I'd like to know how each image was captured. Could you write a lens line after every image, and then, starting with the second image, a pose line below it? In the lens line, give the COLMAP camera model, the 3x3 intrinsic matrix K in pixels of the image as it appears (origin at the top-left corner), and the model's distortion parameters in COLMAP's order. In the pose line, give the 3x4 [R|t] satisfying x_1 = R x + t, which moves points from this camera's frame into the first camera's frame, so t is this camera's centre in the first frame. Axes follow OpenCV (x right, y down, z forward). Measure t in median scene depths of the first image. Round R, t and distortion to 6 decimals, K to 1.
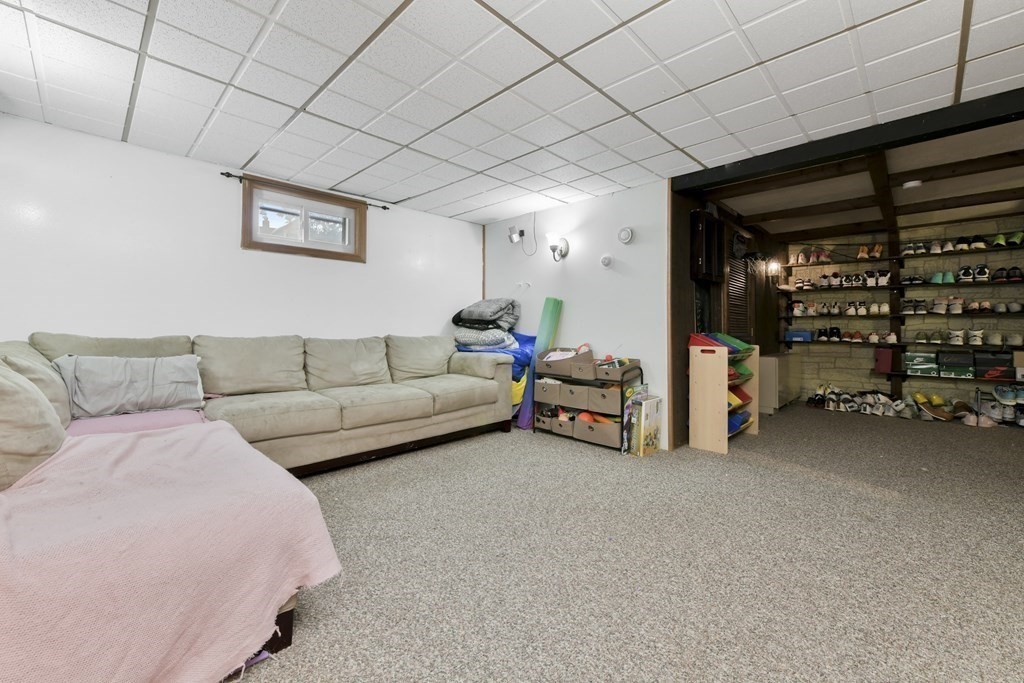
lens RADIAL K [[415.6, 0, 522.7], [0, 415.6, 324.7], [0, 0, 1]] dist [0.001200, 0.001149]
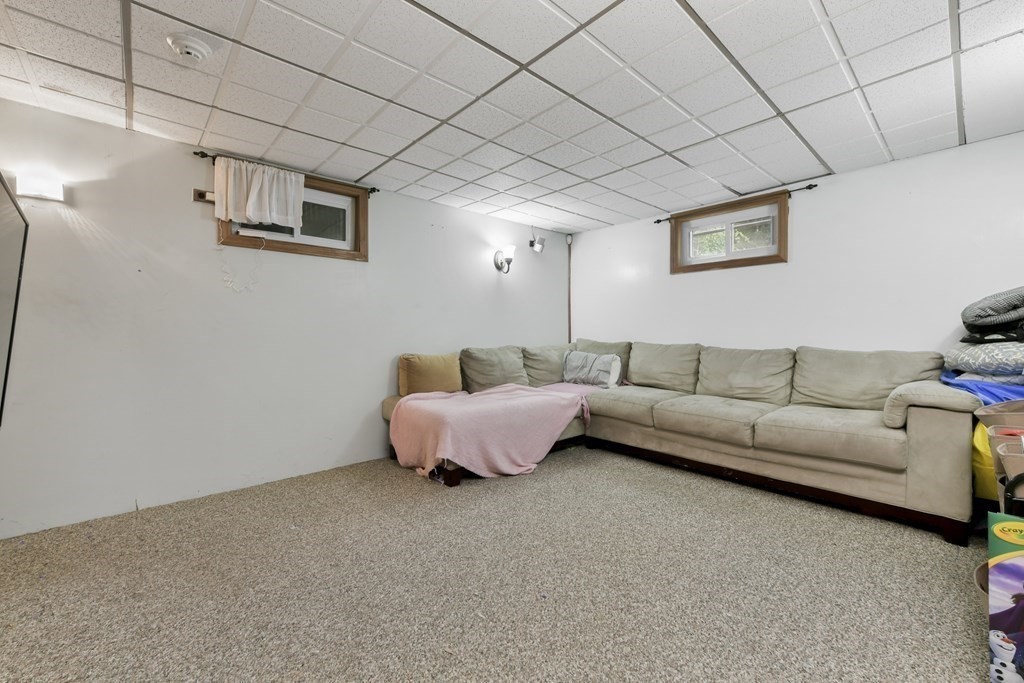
lens RADIAL K [[415.6, 0, 512.6], [0, 415.6, 336.8], [0, 0, 1]] dist [0.001200, 0.001149]
pose [[-0.072336, 0.006443, -0.997360, 0.613168], [0.004464, 0.999971, 0.006136, -0.002310], [0.997370, -0.004008, -0.072362, 0.593405]]
